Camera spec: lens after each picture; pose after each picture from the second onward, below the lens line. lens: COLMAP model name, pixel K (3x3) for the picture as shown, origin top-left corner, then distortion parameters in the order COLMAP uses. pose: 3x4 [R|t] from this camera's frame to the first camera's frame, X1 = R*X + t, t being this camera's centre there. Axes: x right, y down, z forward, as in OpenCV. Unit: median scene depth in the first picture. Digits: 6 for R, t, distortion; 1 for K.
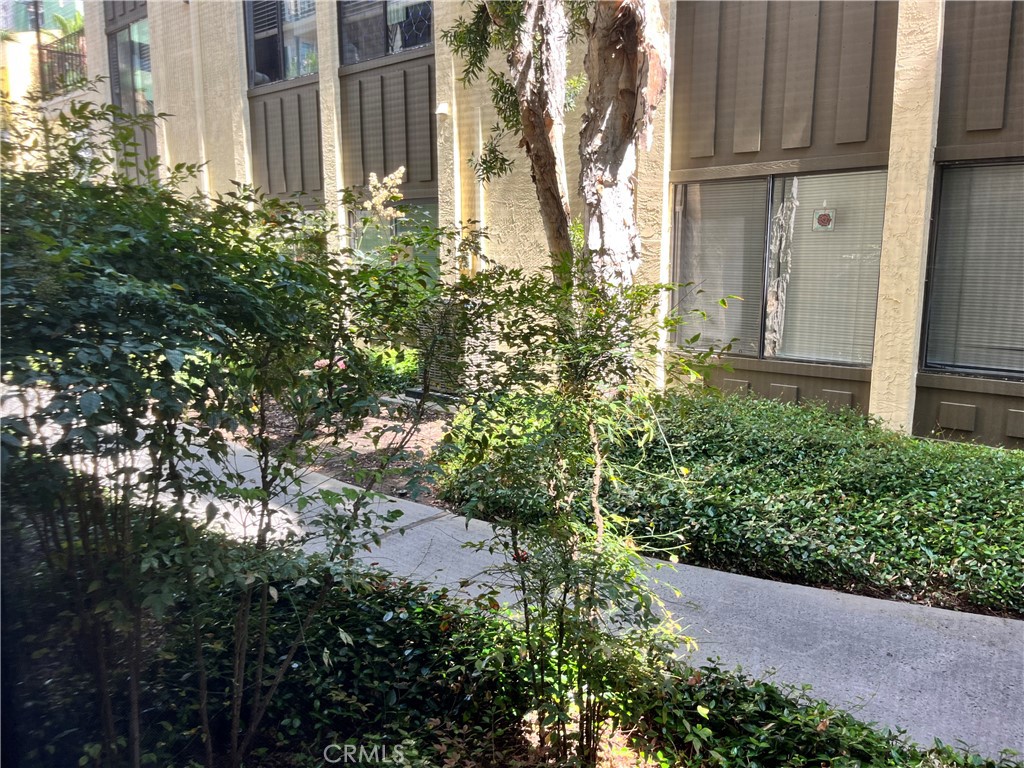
lens RADIAL K [[771.1, 0, 516.4], [0, 771.1, 387.5], [0, 0, 1]] dist [0.044347, -0.071870]
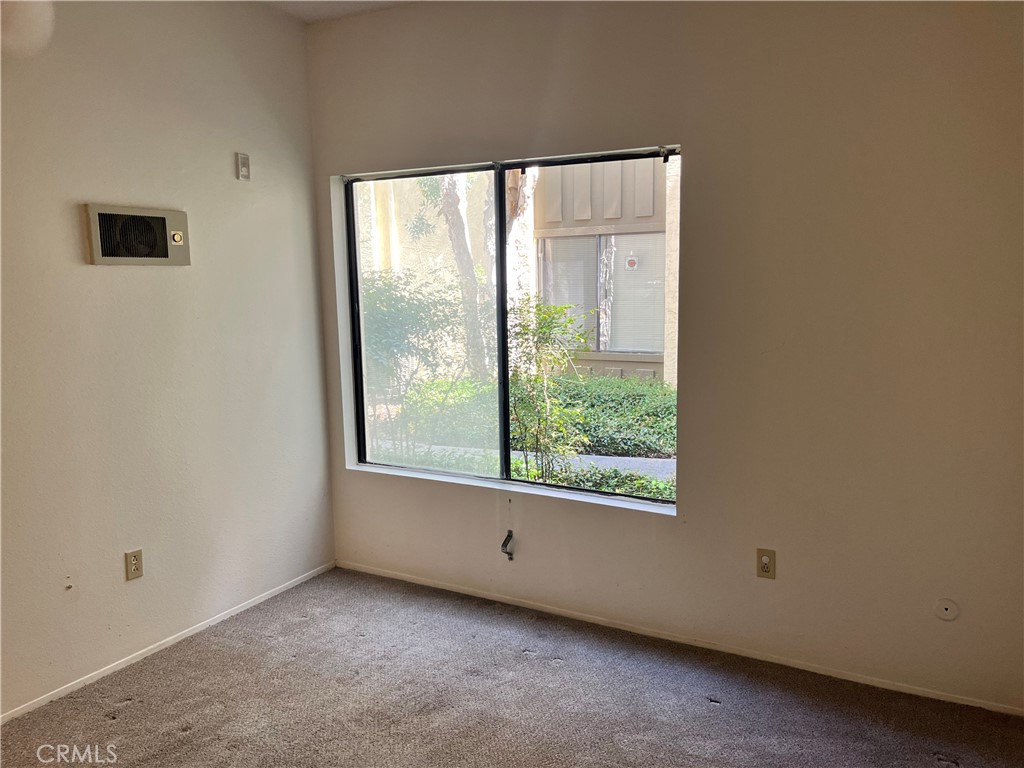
lens RADIAL K [[771.1, 0, 516.4], [0, 771.1, 387.5], [0, 0, 1]] dist [0.044347, -0.071870]
pose [[0.976665, -0.043146, 0.210388, -0.182410], [0.049105, 0.998525, -0.023179, 0.065726], [-0.209077, 0.032969, 0.977343, -0.501307]]
